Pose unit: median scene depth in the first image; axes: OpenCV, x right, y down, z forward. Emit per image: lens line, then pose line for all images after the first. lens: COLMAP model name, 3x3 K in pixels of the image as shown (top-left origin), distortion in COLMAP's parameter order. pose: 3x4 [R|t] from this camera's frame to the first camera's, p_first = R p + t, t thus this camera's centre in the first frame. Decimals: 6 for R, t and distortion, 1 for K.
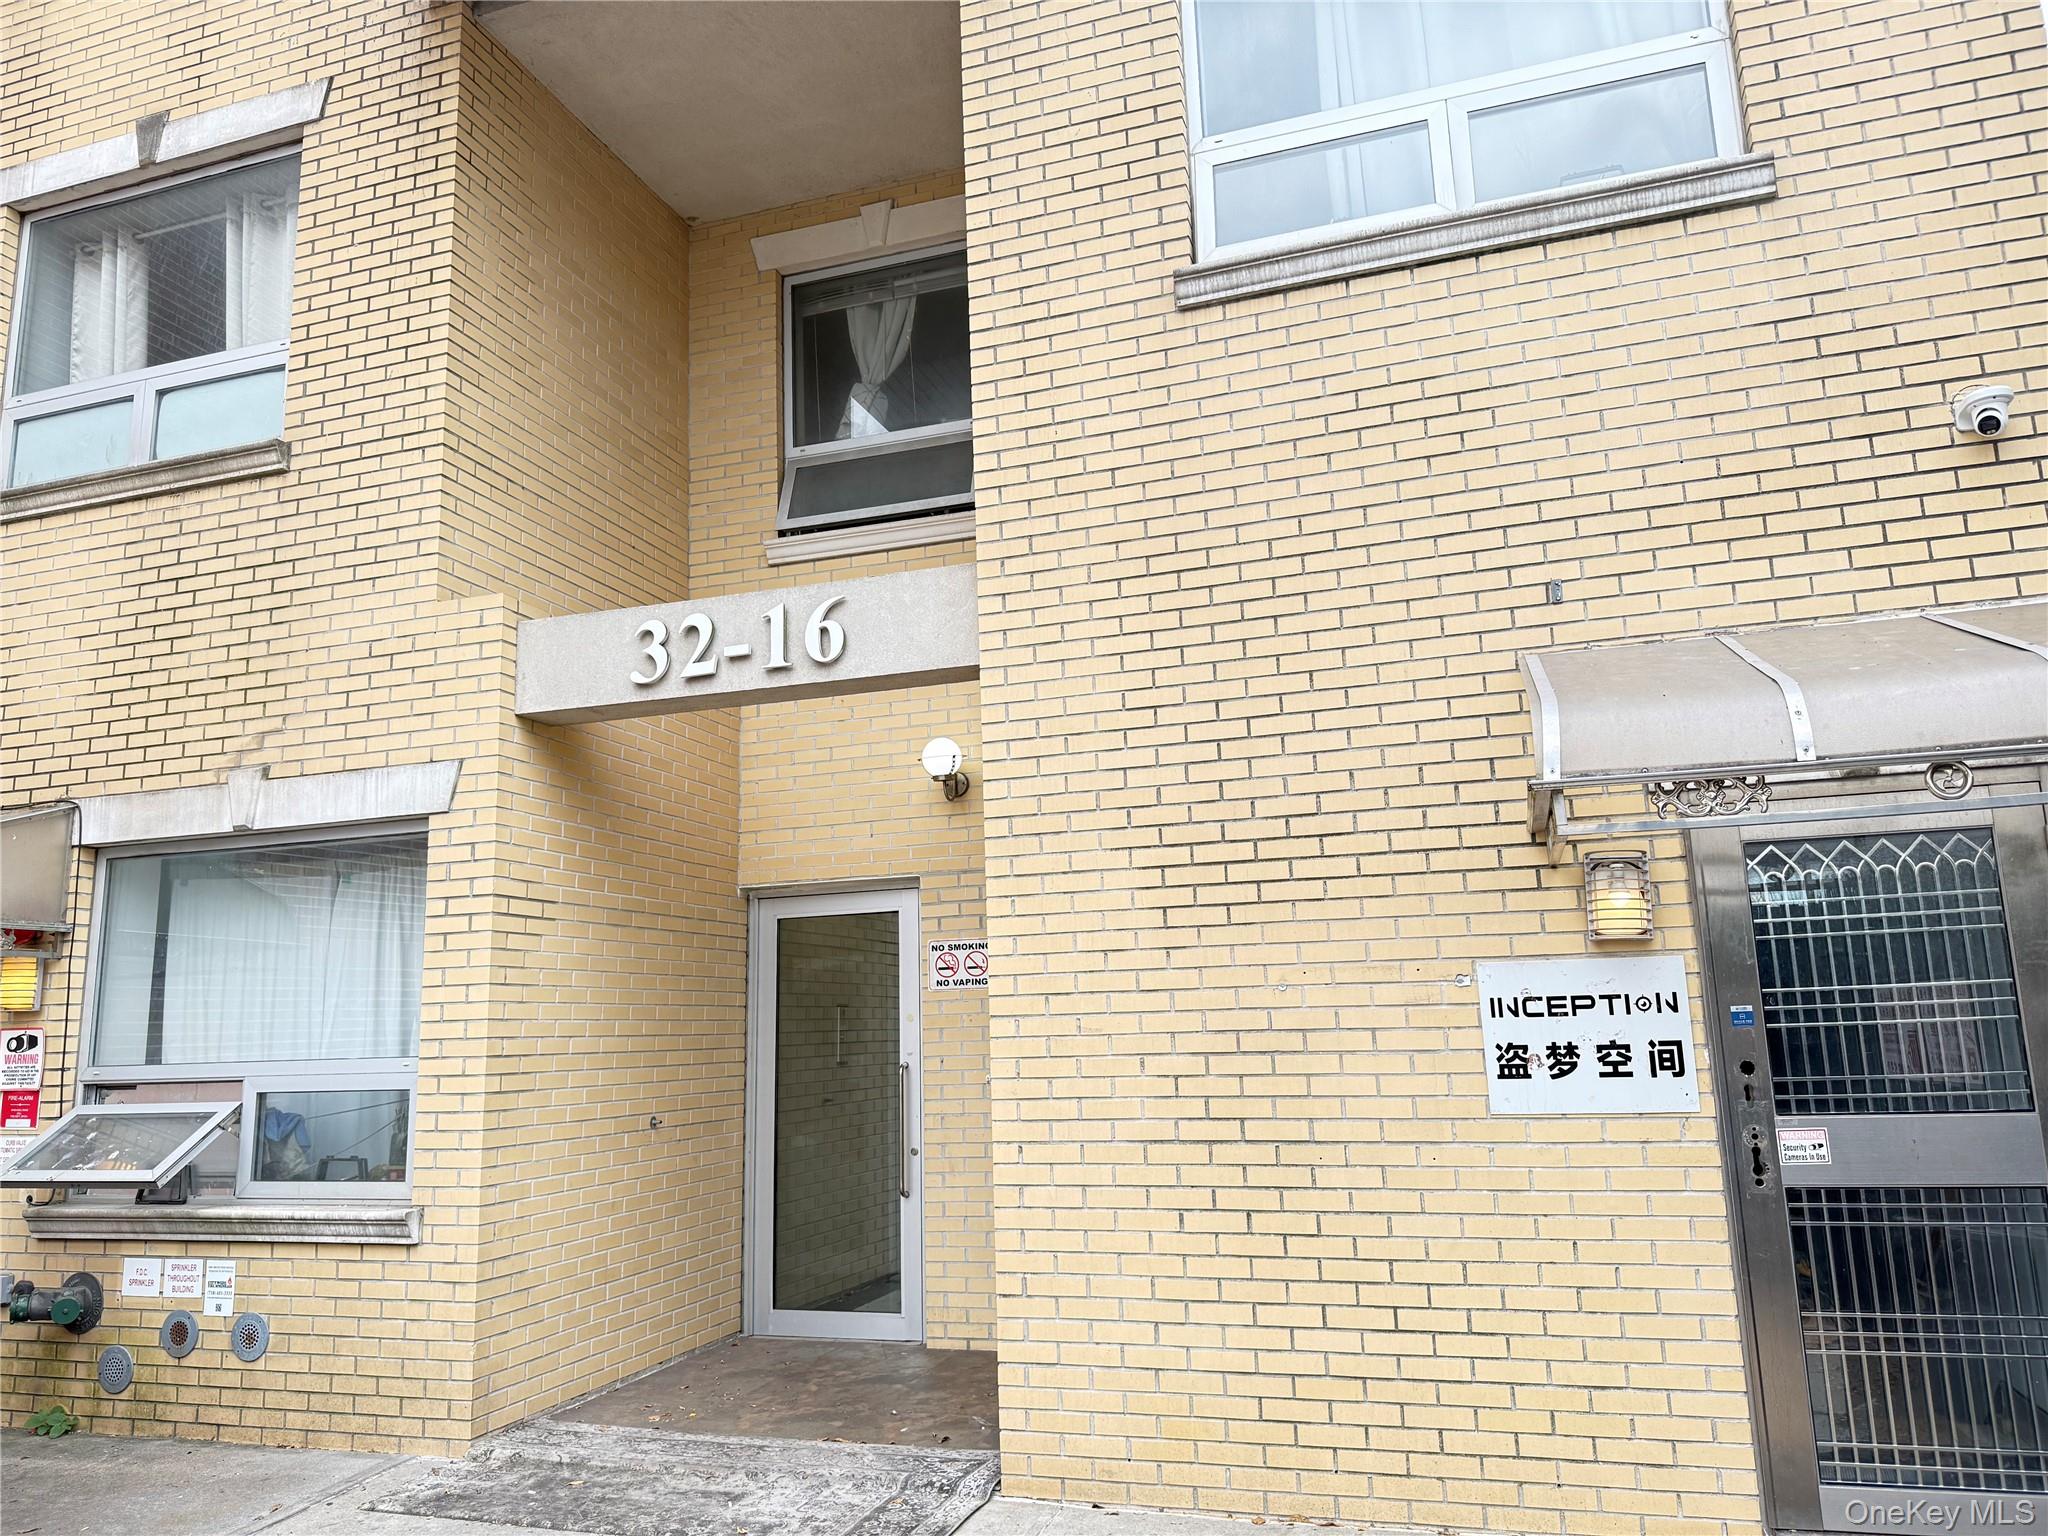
lens RADIAL K [[1462.2, 0, 1032.7], [0, 1462.2, 764.7], [0, 0, 1]] dist [0.037859, -0.048161]
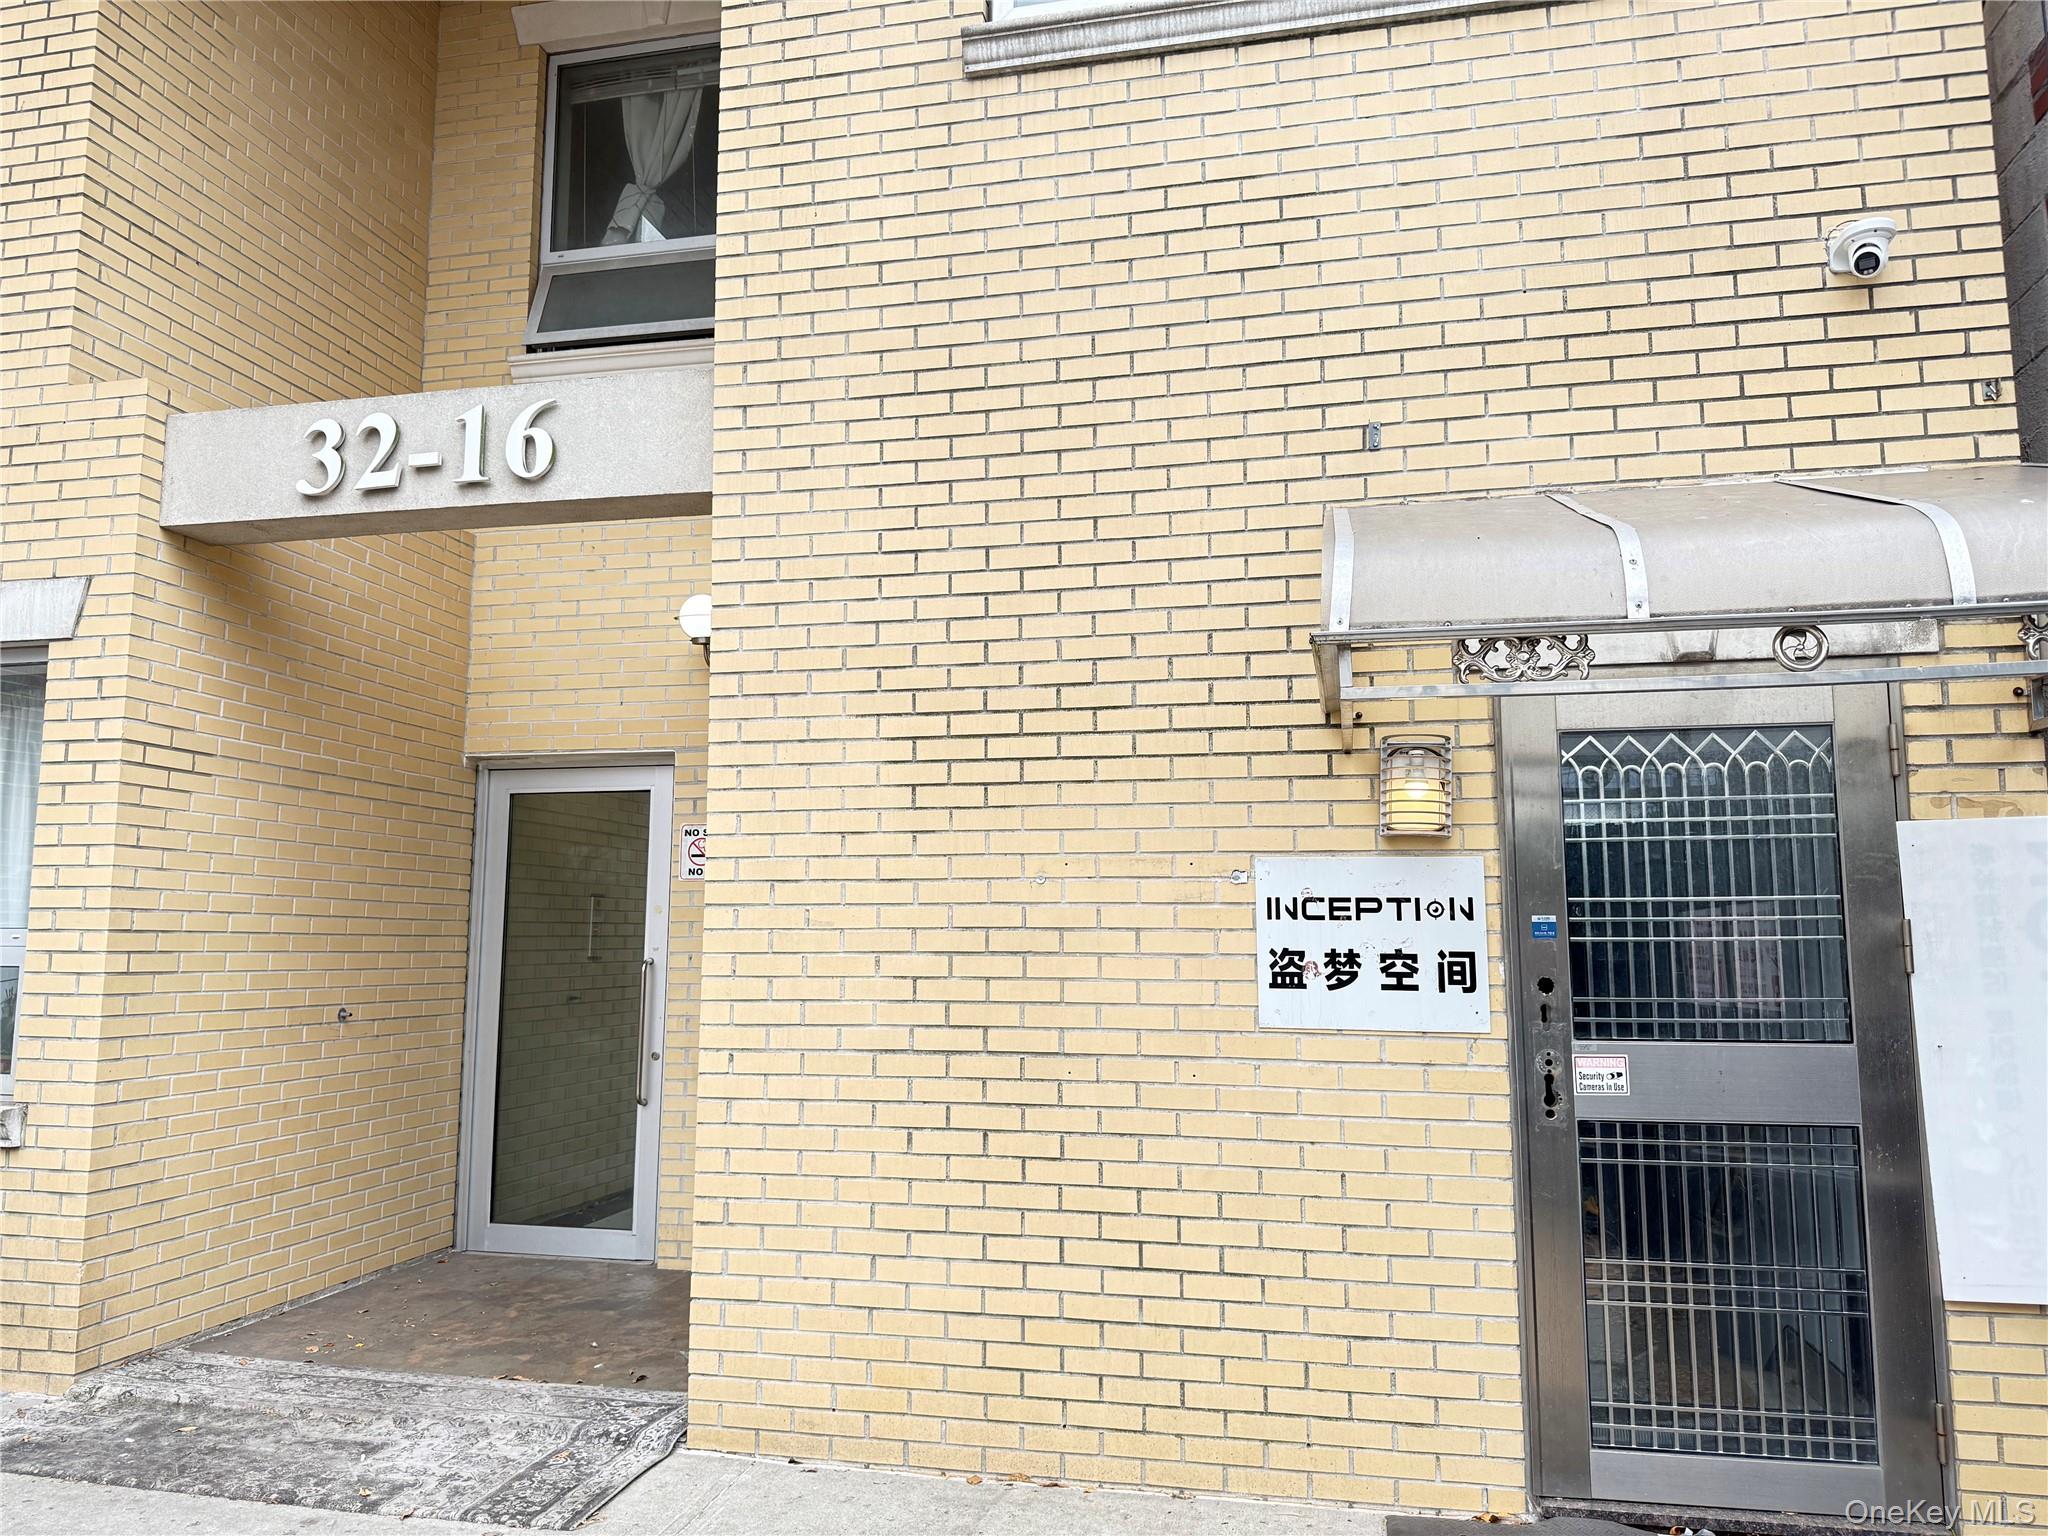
lens RADIAL K [[1472.8, 0, 1017.4], [0, 1472.8, 767.0], [0, 0, 1]] dist [0.026098, -0.032084]
pose [[0.994724, 0.043615, 0.092857, 0.068558], [-0.049413, 0.996908, 0.061092, 0.030776], [-0.089906, -0.065358, 0.993803, 0.130794]]
